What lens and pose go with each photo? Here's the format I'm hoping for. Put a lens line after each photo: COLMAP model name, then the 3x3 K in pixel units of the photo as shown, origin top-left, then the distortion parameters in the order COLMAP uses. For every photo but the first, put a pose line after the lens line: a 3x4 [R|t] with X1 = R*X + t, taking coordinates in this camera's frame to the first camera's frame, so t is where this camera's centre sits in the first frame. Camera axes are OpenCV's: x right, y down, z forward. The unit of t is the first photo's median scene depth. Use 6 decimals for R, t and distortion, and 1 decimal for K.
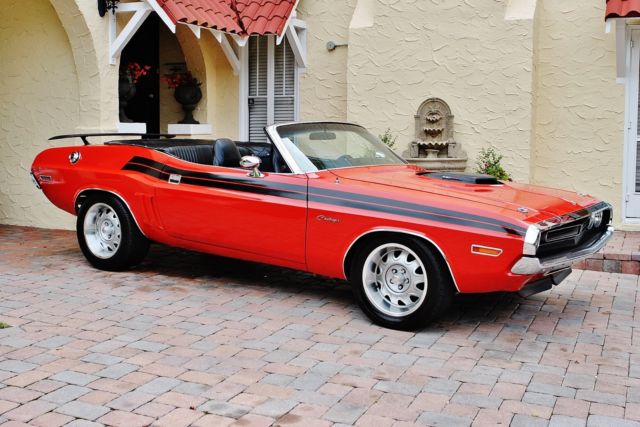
lens RADIAL K [[781.4, 0, 322.6], [0, 781.4, 200.6], [0, 0, 1]] dist [-0.077648, 0.037602]
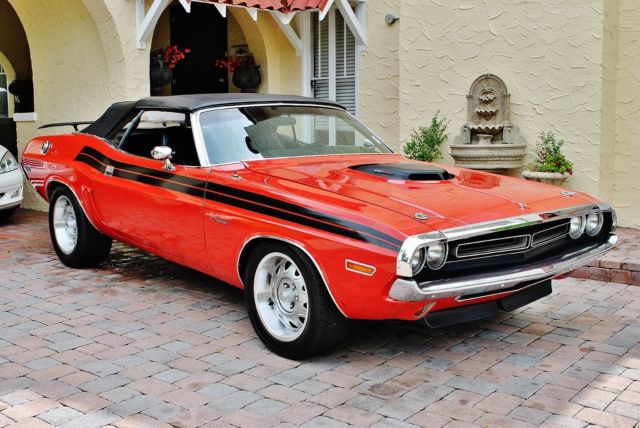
lens RADIAL K [[774.9, 0, 320.0], [0, 774.9, 214.0], [0, 0, 1]] dist [-0.058636, 0.007200]
pose [[0.965006, 0.017833, -0.261620, 0.192424], [-0.007580, 0.999165, 0.040150, -0.010522], [0.262117, -0.036762, 0.964336, 0.126100]]
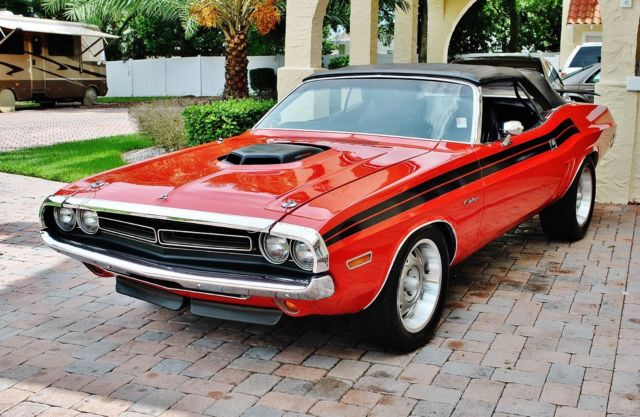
lens RADIAL K [[801.5, 0, 320.0], [0, 801.5, 208.5], [0, 0, 1]] dist [-0.066731, 0.022192]
pose [[0.003541, 0.159978, -0.987114, 0.598105], [-0.091547, 0.983027, 0.158987, -0.064956], [0.995794, 0.089804, 0.018126, 0.656484]]
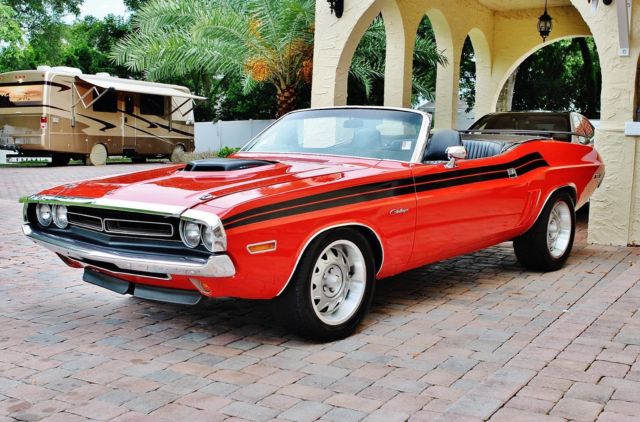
lens RADIAL K [[795.6, 0, 320.0], [0, 795.6, 211.0], [0, 0, 1]] dist [-0.069280, 0.001253]
pose [[-0.121997, 0.076787, -0.989556, 0.656217], [-0.109645, 0.989858, 0.090328, -0.039625], [0.986456, 0.119520, -0.112341, 0.780507]]
